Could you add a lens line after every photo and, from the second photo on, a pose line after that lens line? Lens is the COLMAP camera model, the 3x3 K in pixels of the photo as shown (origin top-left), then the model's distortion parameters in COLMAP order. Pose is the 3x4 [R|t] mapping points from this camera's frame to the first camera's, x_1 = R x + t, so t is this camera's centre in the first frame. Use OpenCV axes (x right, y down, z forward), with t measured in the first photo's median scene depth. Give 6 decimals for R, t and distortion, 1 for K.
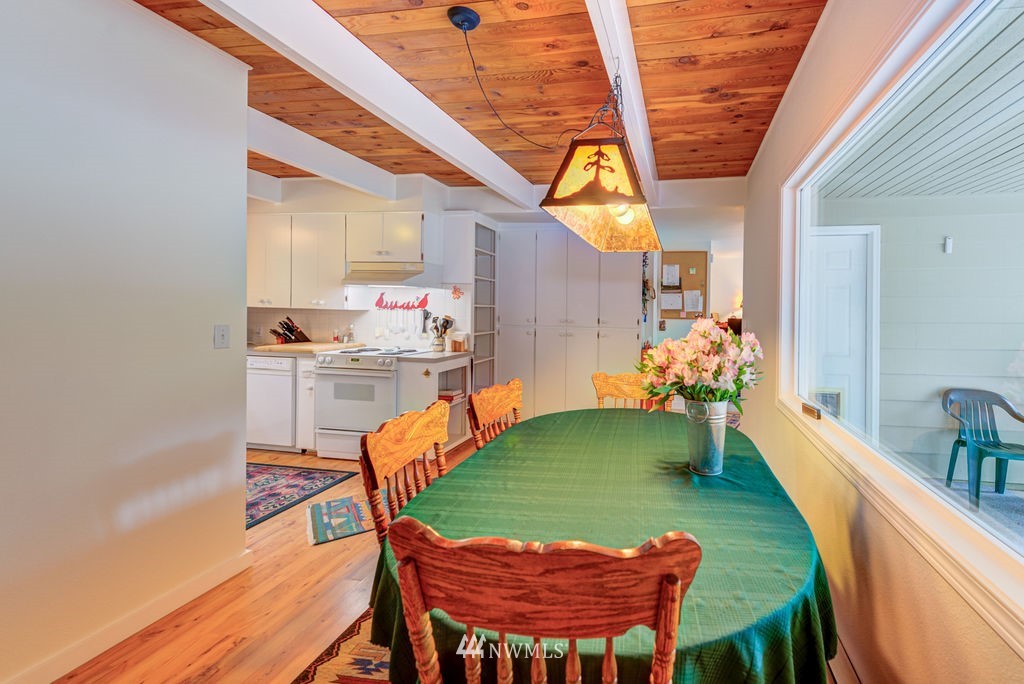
lens RADIAL K [[428.1, 0, 562.5], [0, 428.1, 323.1], [0, 0, 1]] dist [0.027592, -0.001994]
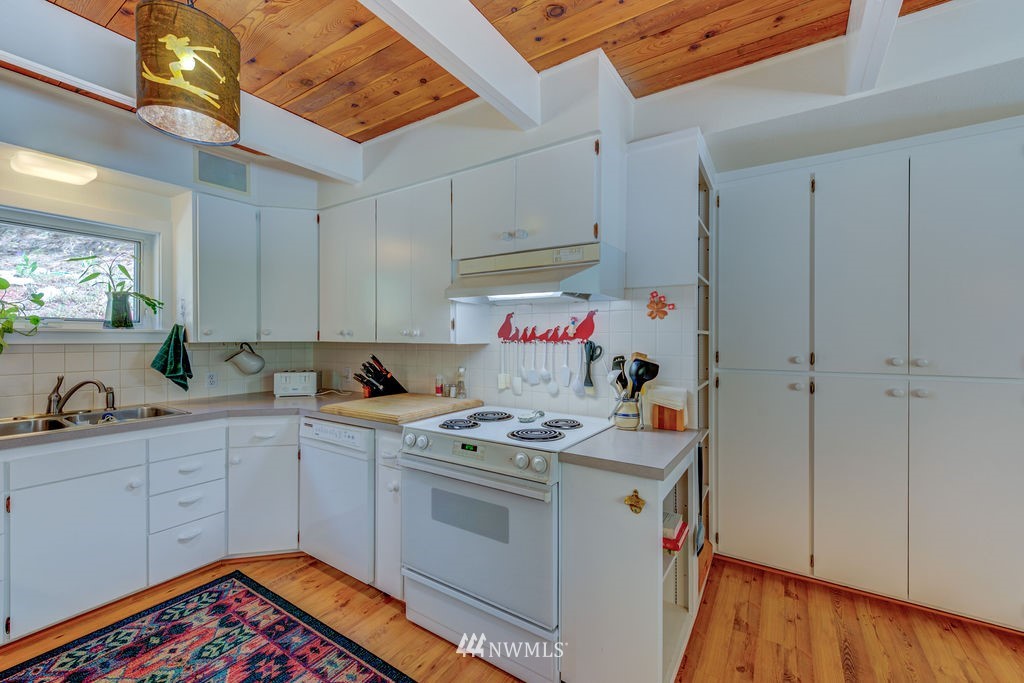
lens RADIAL K [[428.1, 0, 520.0], [0, 428.1, 340.3], [0, 0, 1]] dist [0.027592, -0.001994]
pose [[0.951969, -0.017394, -0.305700, -0.242694], [0.007724, 0.999432, -0.032813, -0.016573], [0.306097, 0.028876, 0.951562, 0.485106]]
